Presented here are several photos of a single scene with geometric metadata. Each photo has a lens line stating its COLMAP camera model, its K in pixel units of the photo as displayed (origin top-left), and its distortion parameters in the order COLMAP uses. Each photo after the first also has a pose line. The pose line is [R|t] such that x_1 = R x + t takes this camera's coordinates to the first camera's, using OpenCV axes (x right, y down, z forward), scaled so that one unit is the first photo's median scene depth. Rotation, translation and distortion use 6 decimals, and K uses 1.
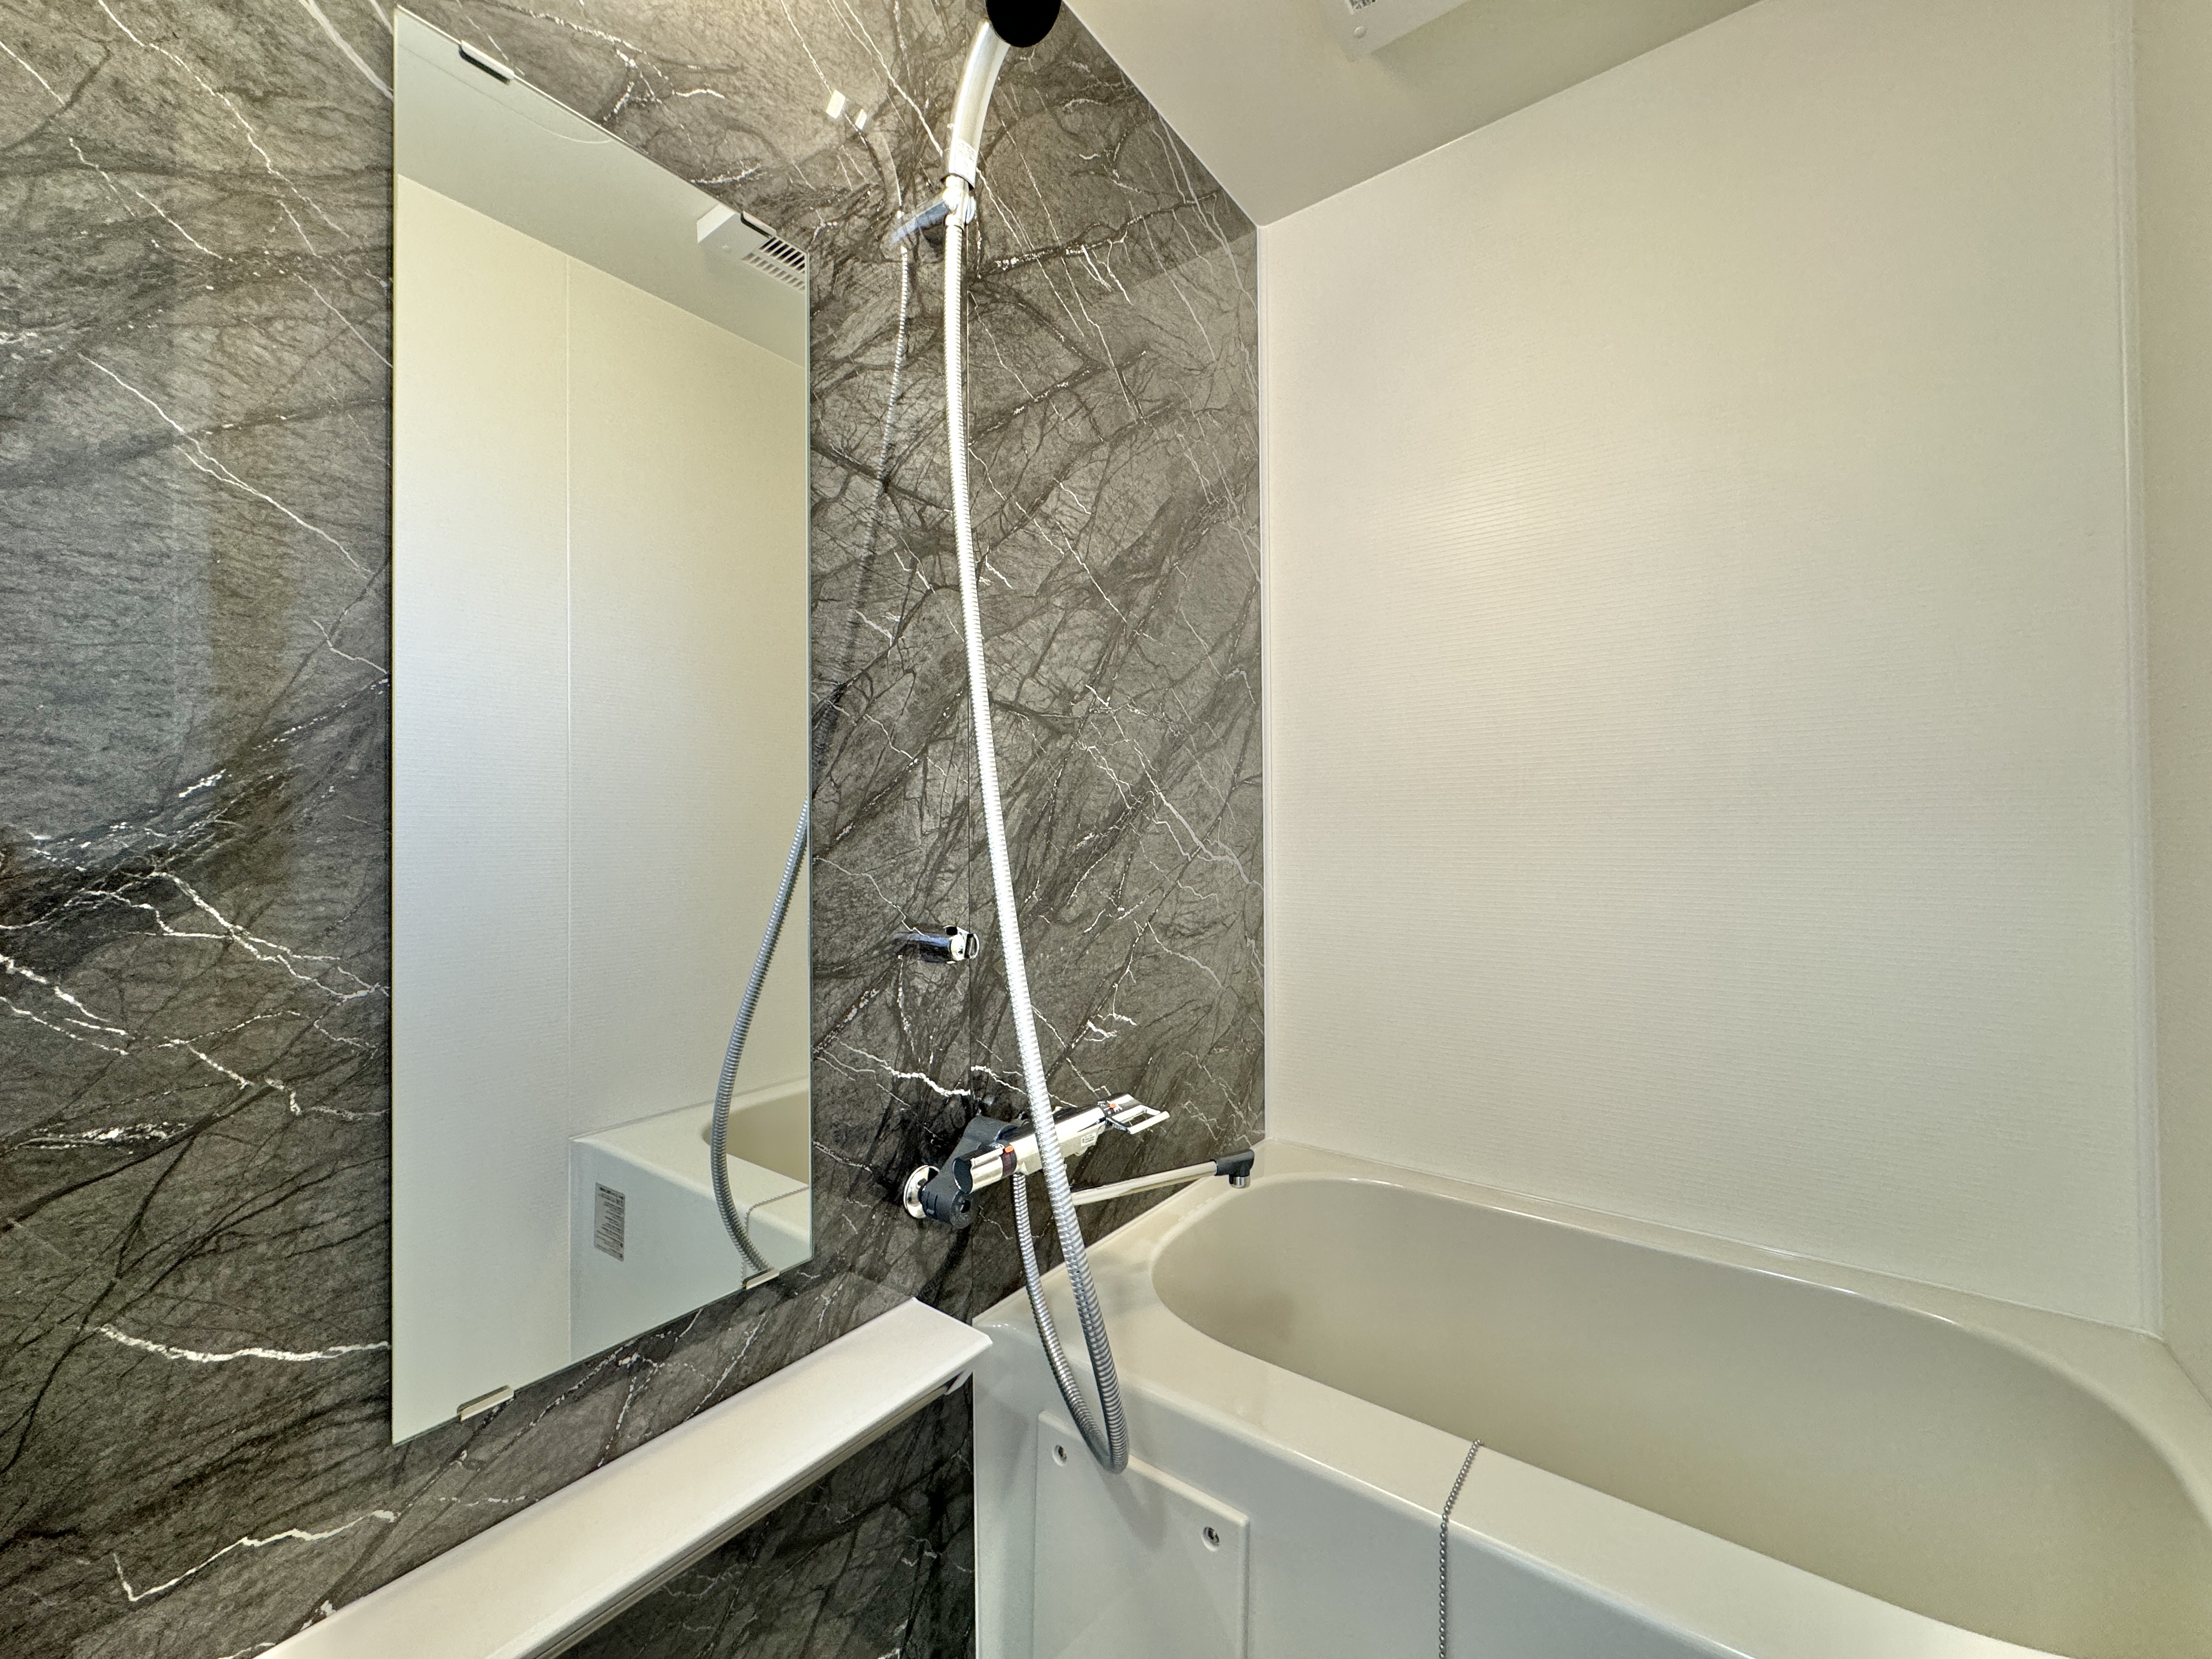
lens RADIAL K [[881.2, 0, 1107.1], [0, 881.2, 824.2], [0, 0, 1]] dist [-0.001250, 0.000336]
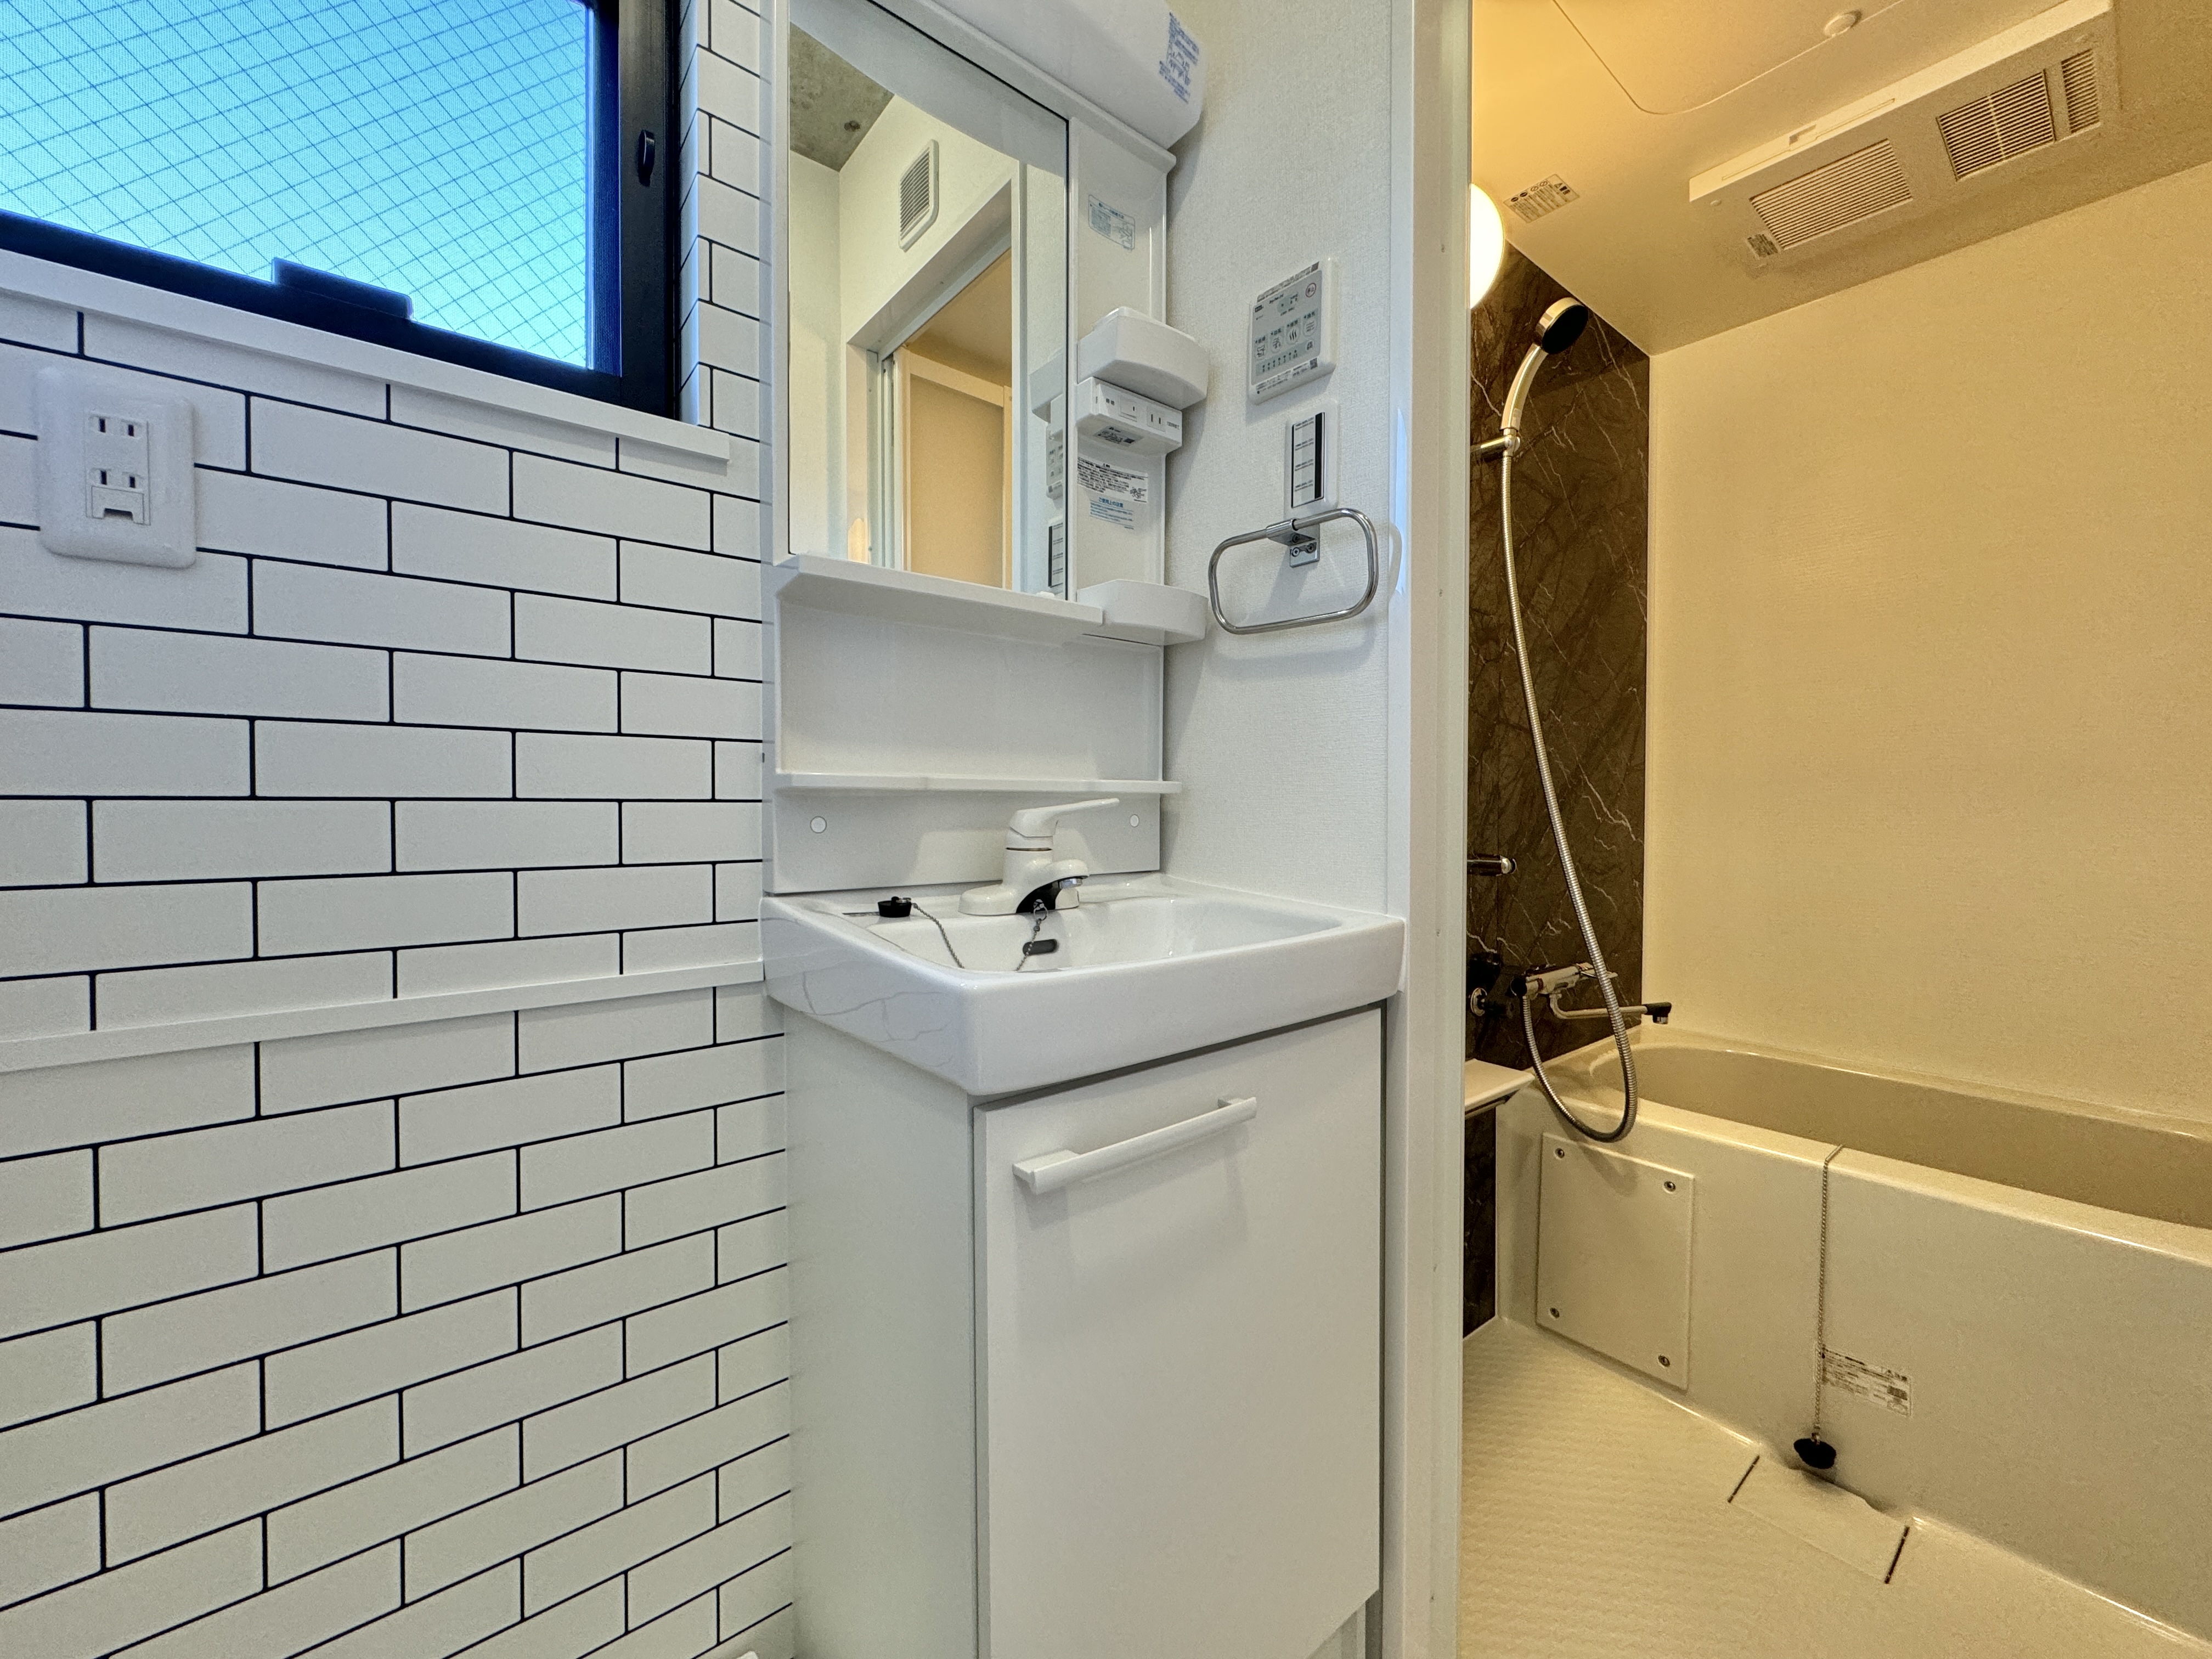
lens RADIAL K [[881.2, 0, 1105.3], [0, 881.2, 828.7], [0, 0, 1]] dist [-0.001250, 0.000336]
pose [[0.969932, 0.011783, -0.243089, -0.410644], [-0.003298, 0.999372, 0.035282, 0.002468], [0.243352, -0.033419, 0.969362, -0.729828]]
